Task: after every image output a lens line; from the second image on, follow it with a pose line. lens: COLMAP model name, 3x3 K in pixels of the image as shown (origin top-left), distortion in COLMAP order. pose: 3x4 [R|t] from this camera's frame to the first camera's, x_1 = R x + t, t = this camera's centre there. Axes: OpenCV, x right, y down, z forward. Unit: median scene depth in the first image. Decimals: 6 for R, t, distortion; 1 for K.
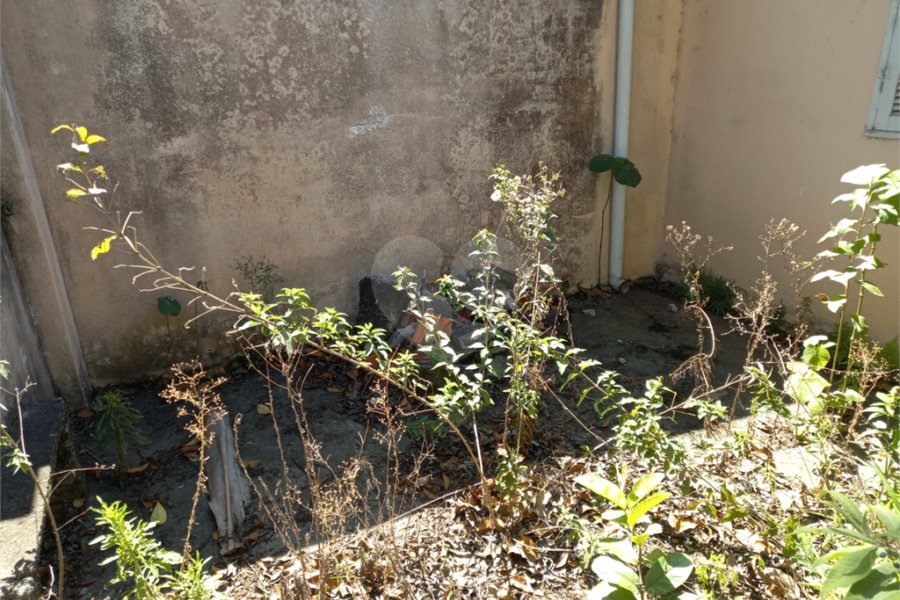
lens RADIAL K [[657.3, 0, 445.7], [0, 657.3, 304.9], [0, 0, 1]] dist [0.091681, -0.085966]
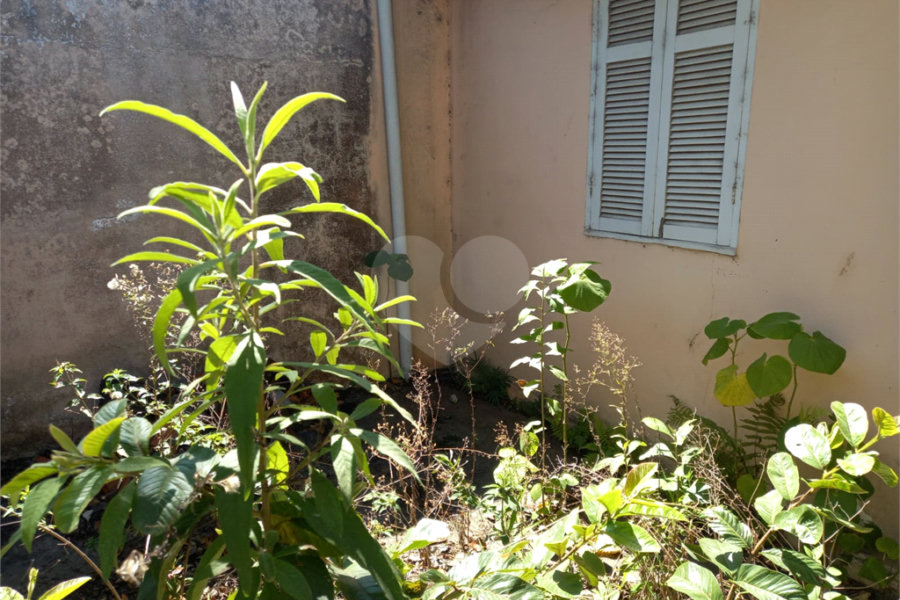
lens RADIAL K [[657.3, 0, 445.7], [0, 657.3, 304.9], [0, 0, 1]] dist [0.091681, -0.085966]
pose [[0.990486, -0.008772, 0.137333, 0.231847], [0.028942, 0.988925, -0.145565, 0.010624], [-0.134535, 0.148155, 0.979771, -0.005857]]
